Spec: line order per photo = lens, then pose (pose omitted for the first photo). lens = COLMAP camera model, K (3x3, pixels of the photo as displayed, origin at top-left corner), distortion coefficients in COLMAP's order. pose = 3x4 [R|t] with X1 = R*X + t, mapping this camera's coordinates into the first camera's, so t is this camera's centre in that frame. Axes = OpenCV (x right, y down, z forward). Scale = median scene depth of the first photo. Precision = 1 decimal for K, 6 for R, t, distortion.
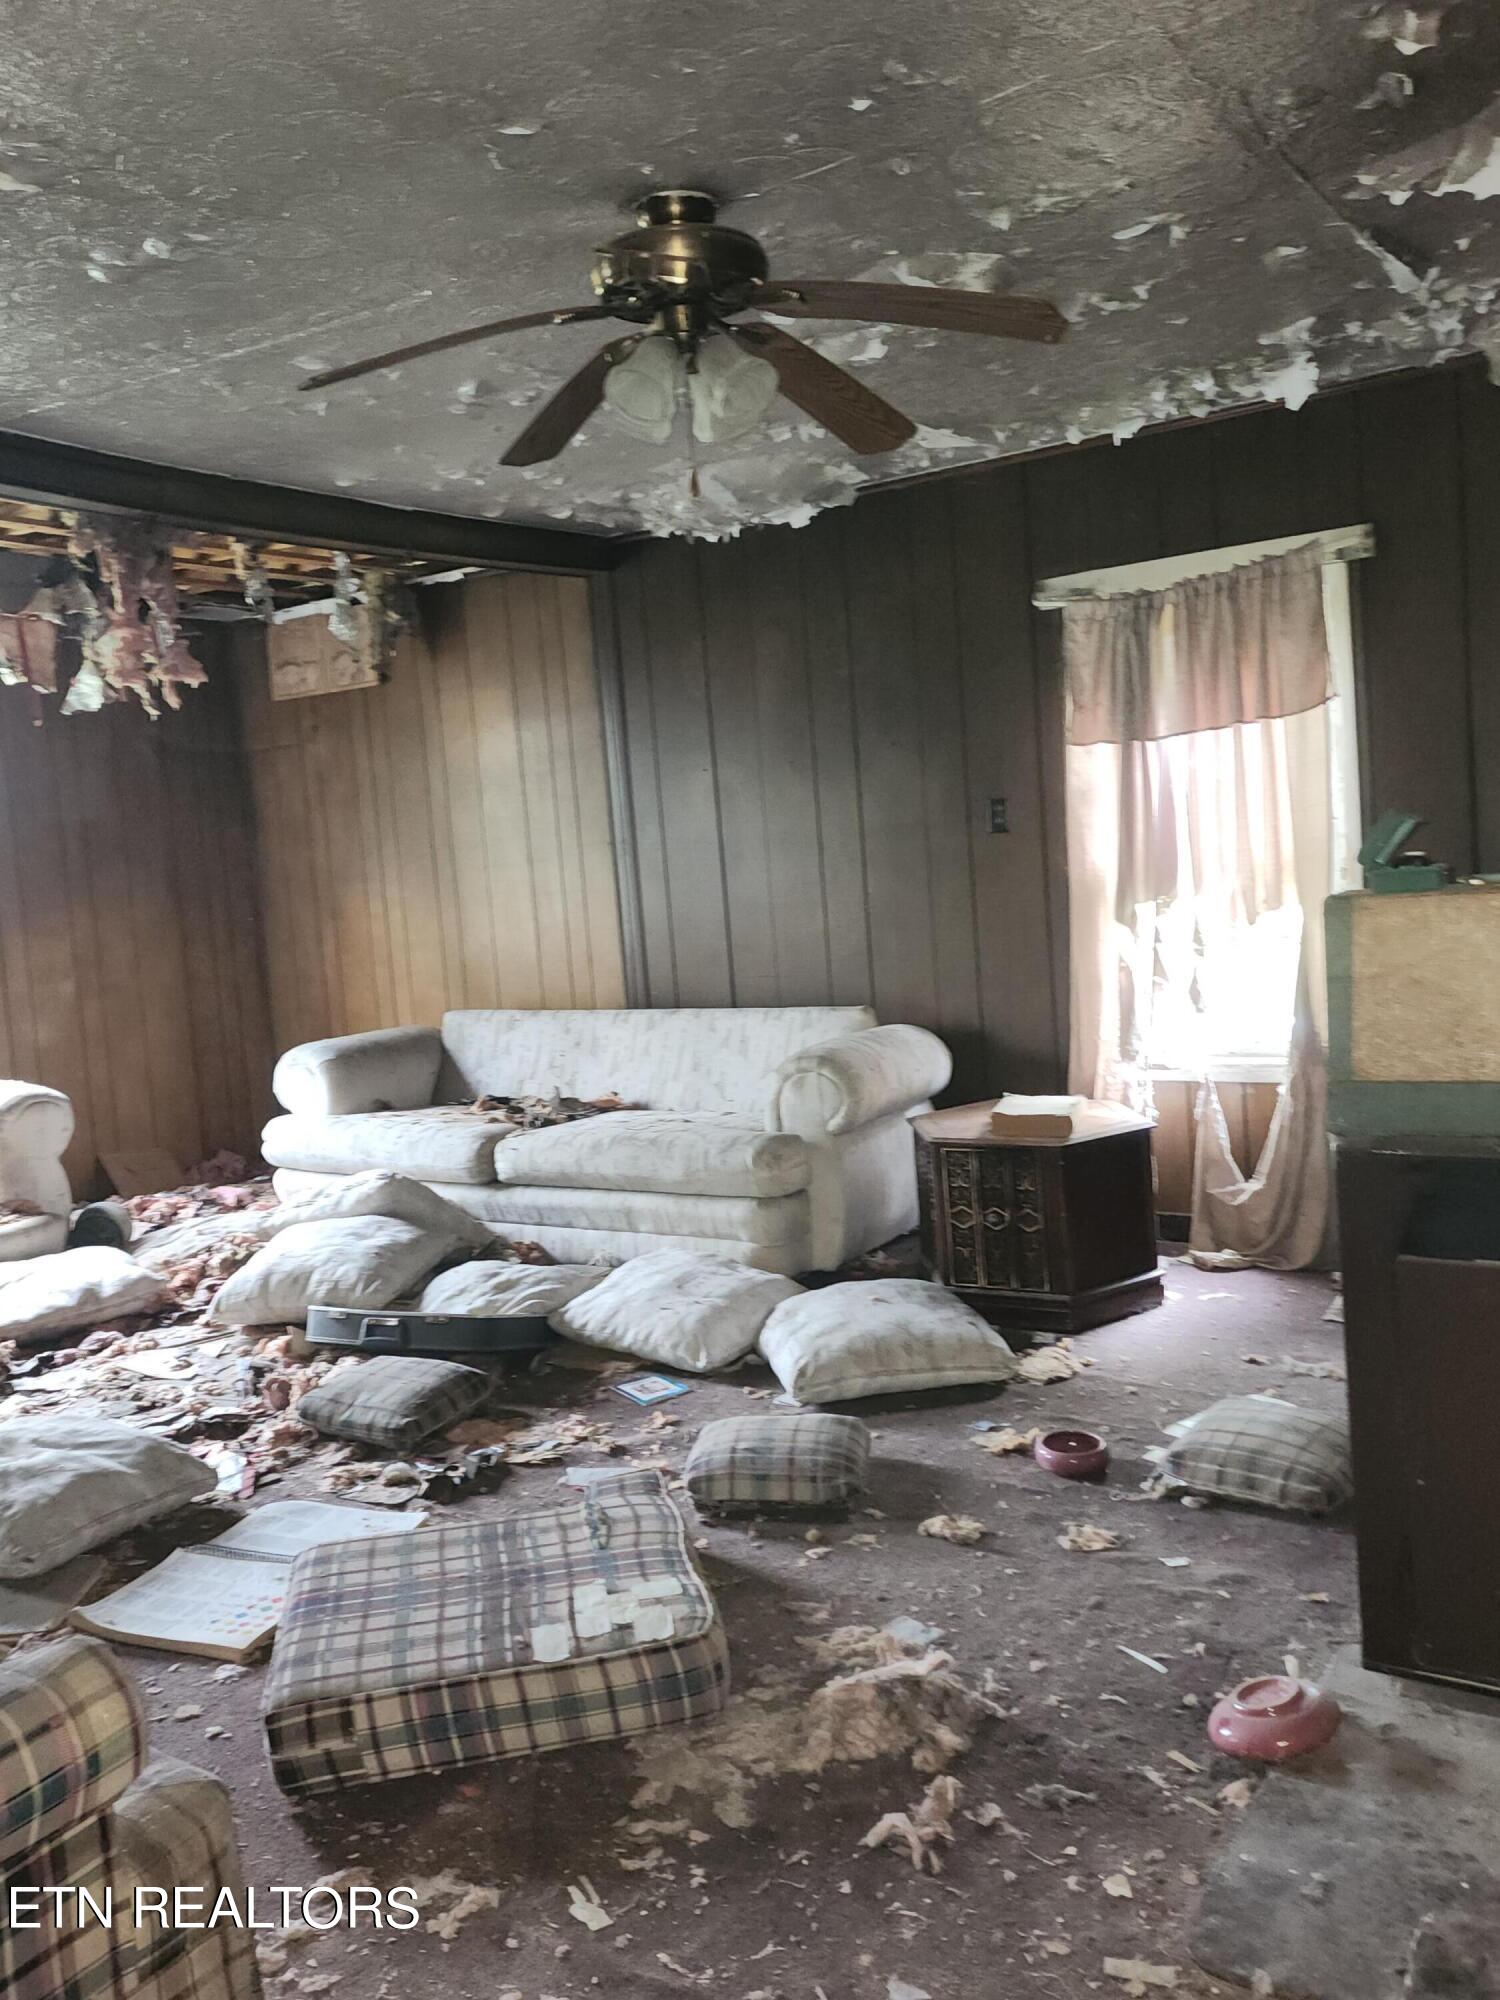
lens RADIAL K [[1641.1, 0, 750.0], [0, 1641.1, 1000.0], [0, 0, 1]] dist [0.068120, -0.002192]
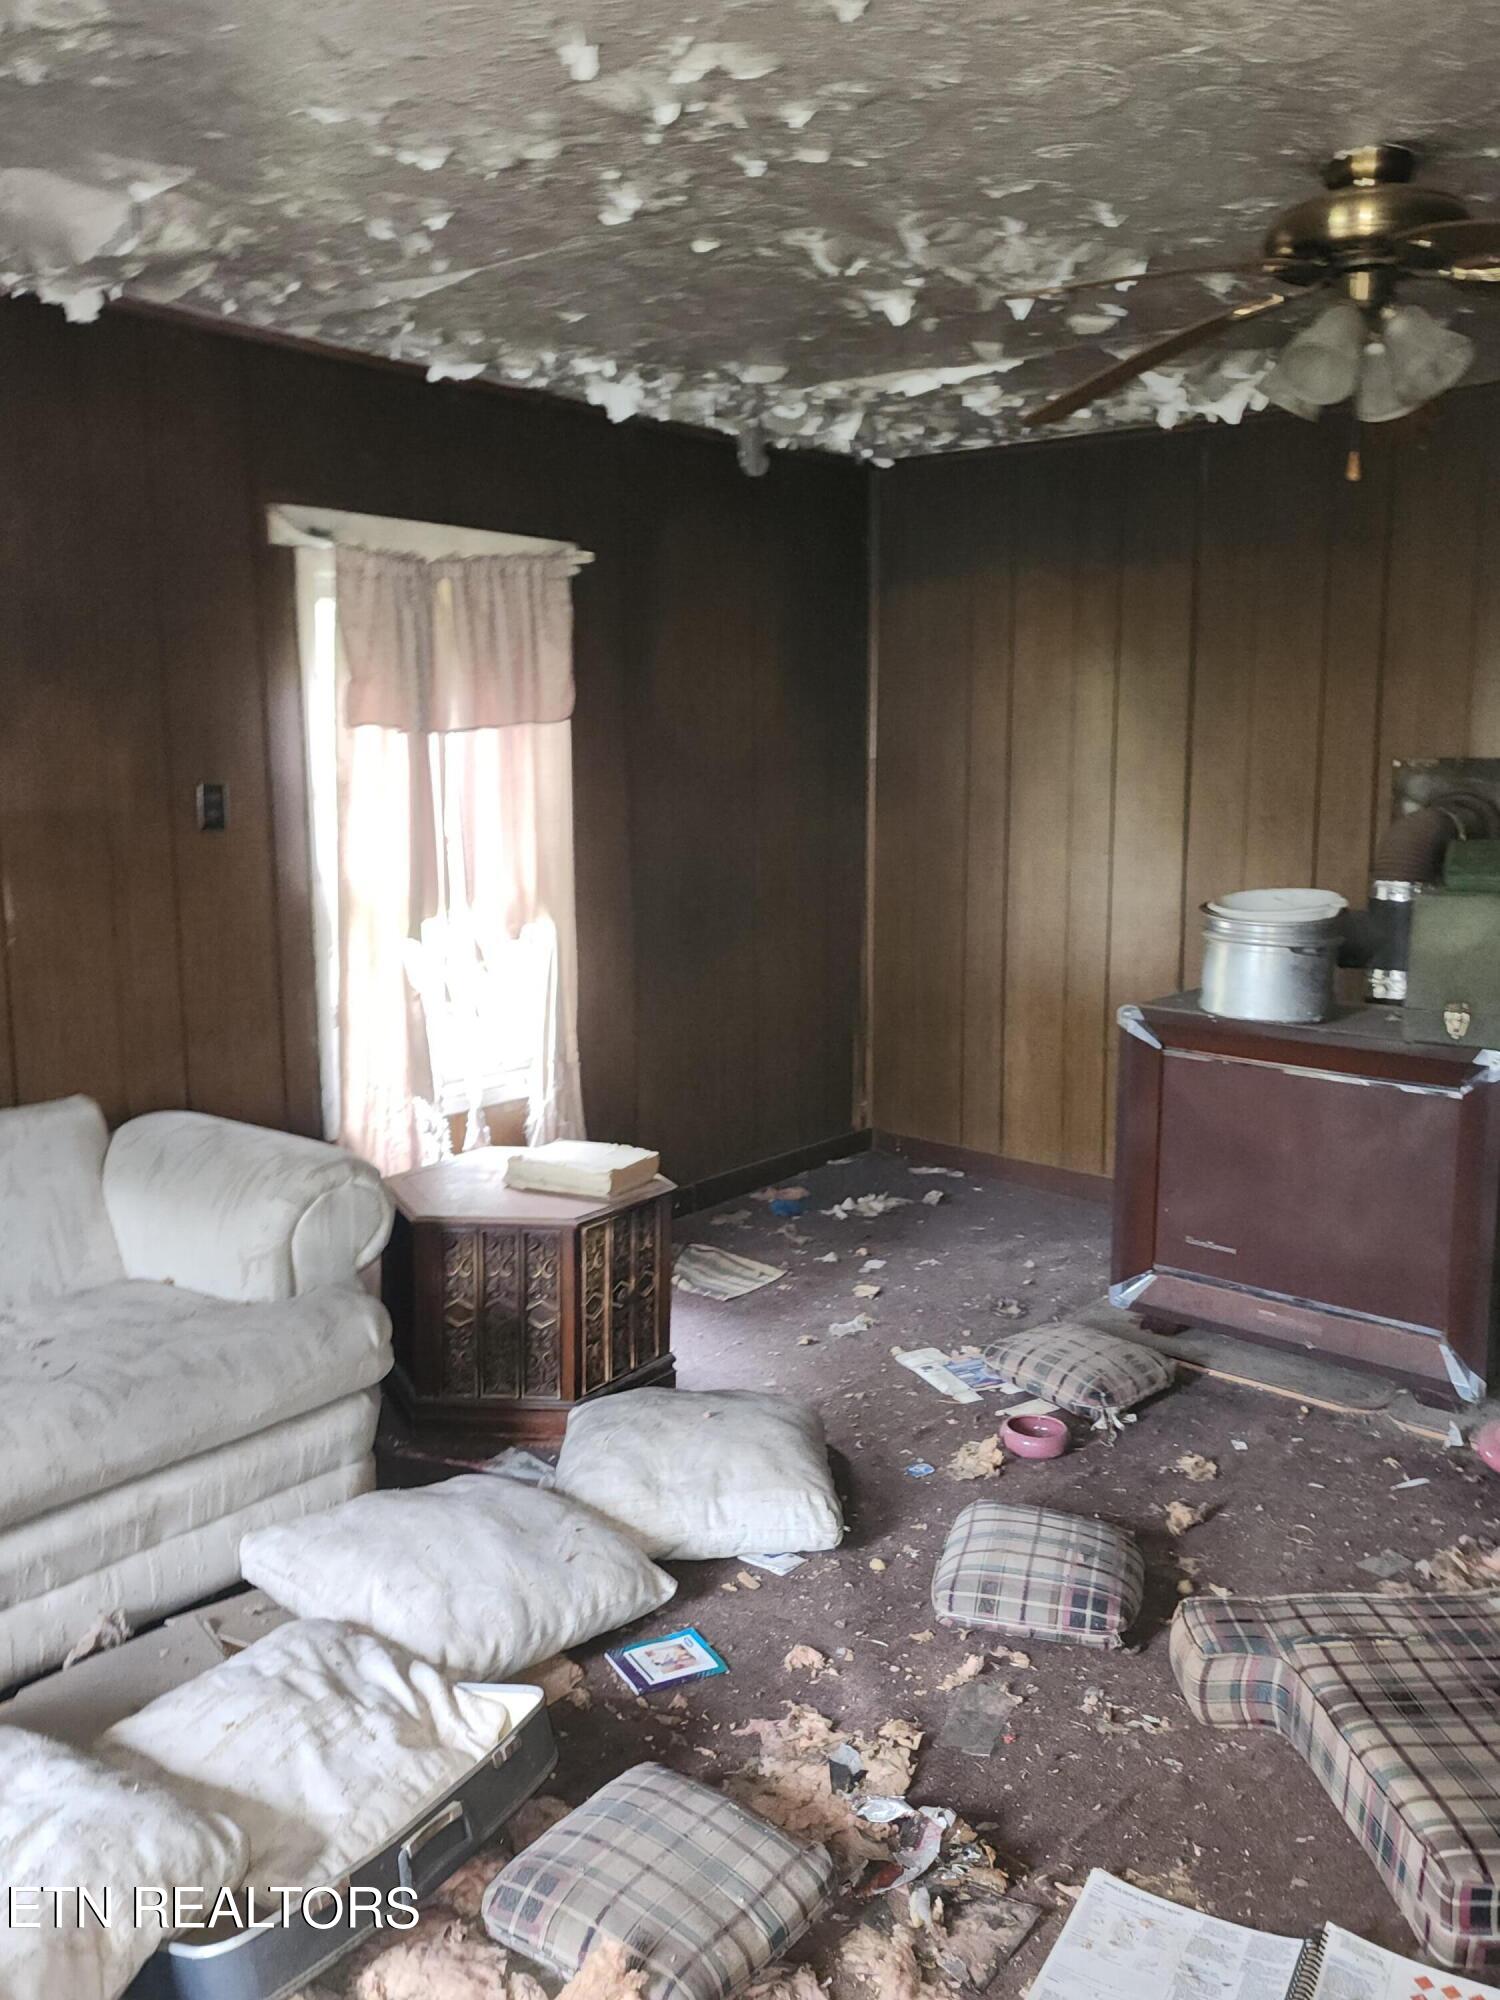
lens RADIAL K [[1641.1, 0, 750.0], [0, 1641.1, 1000.0], [0, 0, 1]] dist [0.068120, -0.002192]
pose [[0.103408, -0.076806, 0.991669, -0.649086], [0.084460, 0.994091, 0.068187, -0.067303], [-0.991047, 0.076705, 0.109284, 0.805628]]
